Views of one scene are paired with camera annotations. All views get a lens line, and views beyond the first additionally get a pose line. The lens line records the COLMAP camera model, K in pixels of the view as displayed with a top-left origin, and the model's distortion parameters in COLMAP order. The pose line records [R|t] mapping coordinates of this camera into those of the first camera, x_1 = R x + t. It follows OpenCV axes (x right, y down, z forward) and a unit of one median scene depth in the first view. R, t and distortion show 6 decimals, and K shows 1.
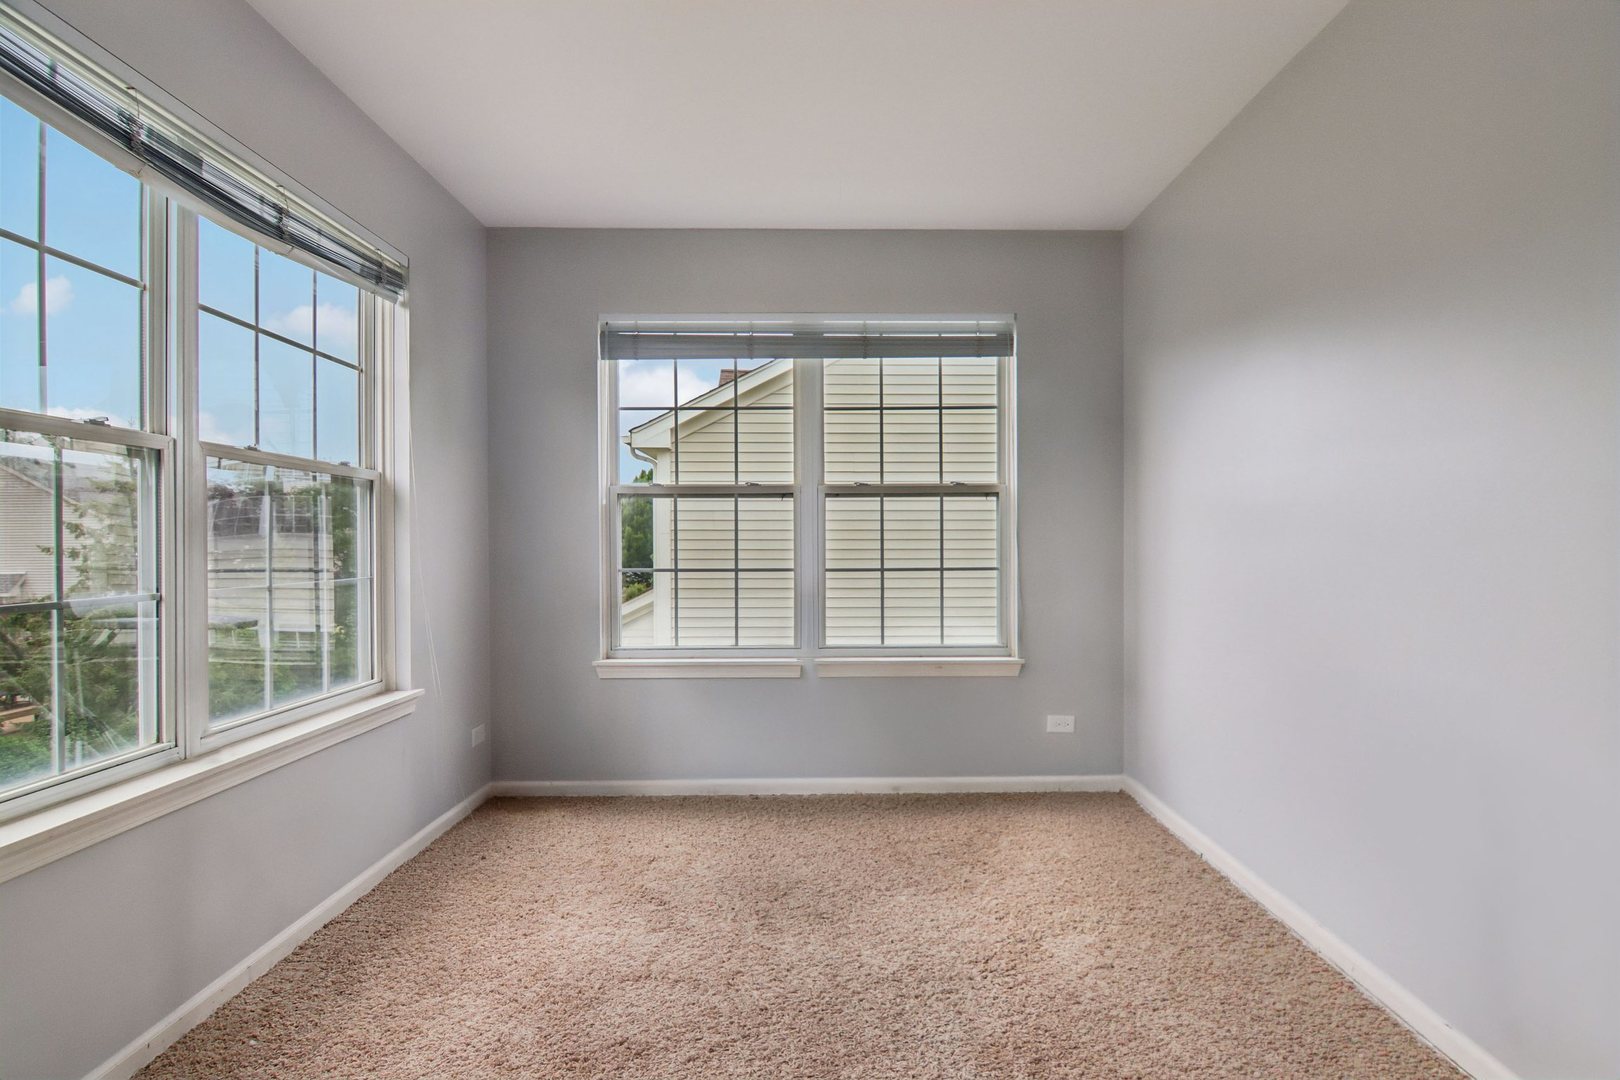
lens RADIAL K [[830.2, 0, 821.1], [0, 830.2, 542.3], [0, 0, 1]] dist [-0.006417, -0.011032]
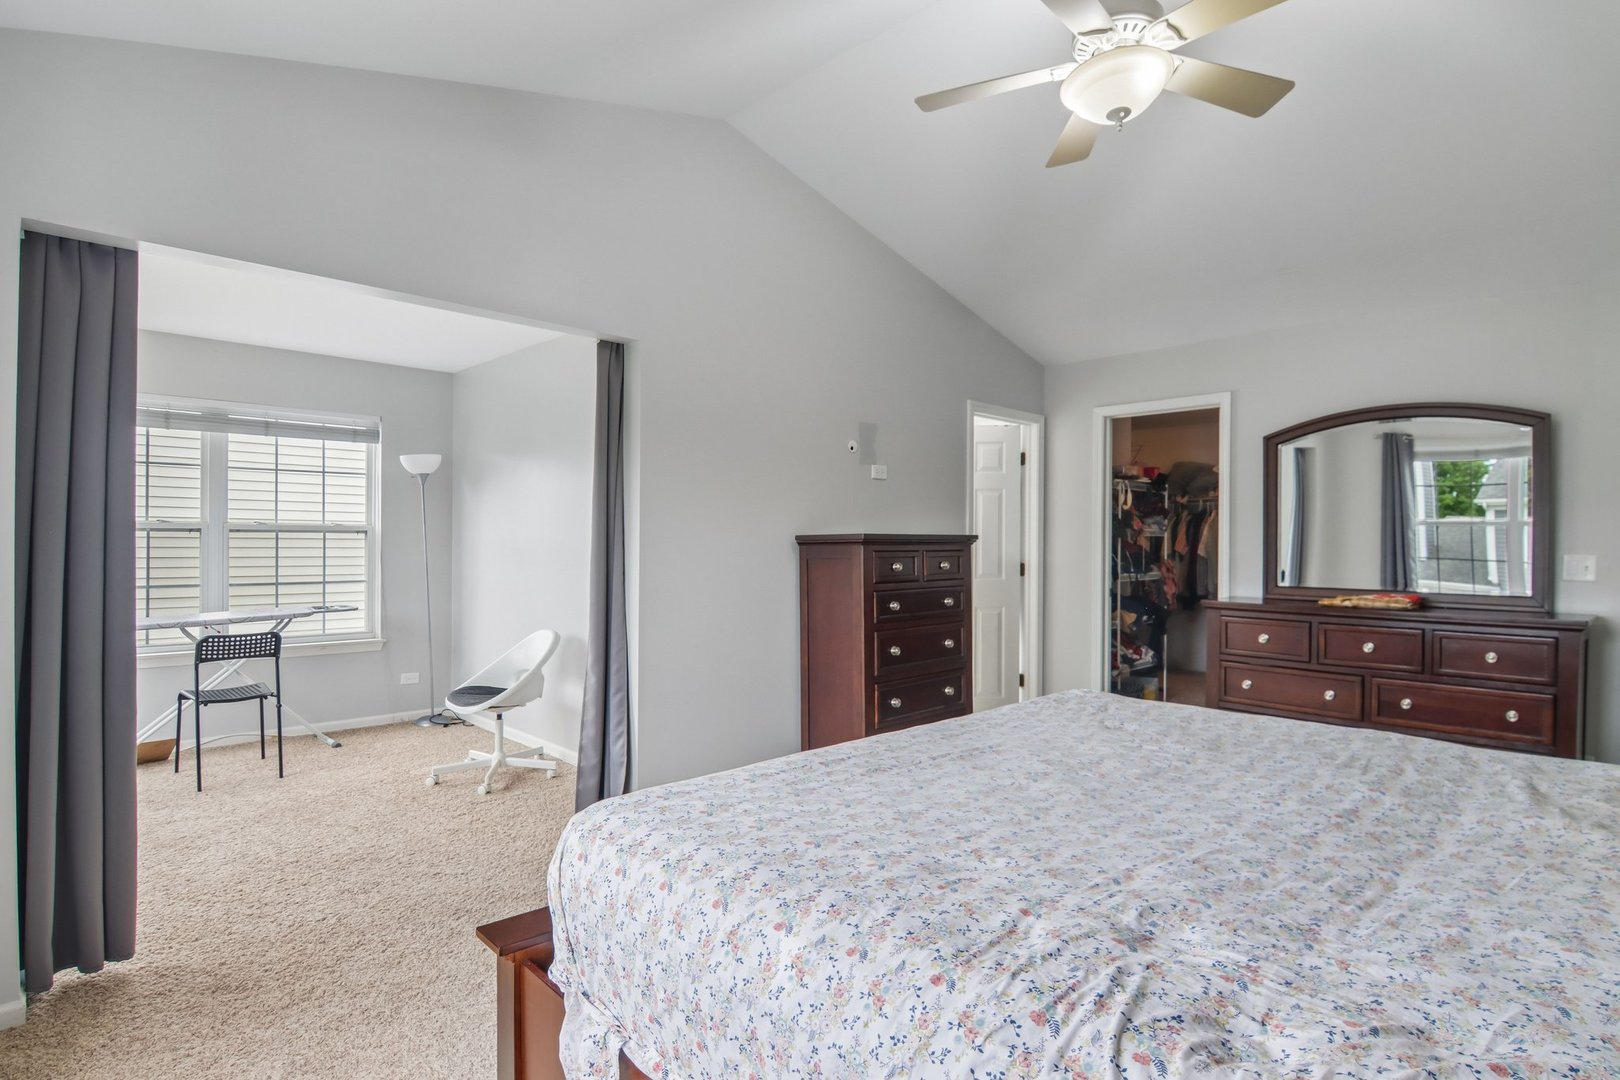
lens RADIAL K [[830.2, 0, 821.6], [0, 830.2, 535.0], [0, 0, 1]] dist [-0.006417, -0.011032]
pose [[0.729304, 0.002467, 0.684186, -0.219099], [-0.009687, 0.999930, 0.006721, -0.072625], [-0.684121, -0.011529, 0.729277, -0.684789]]
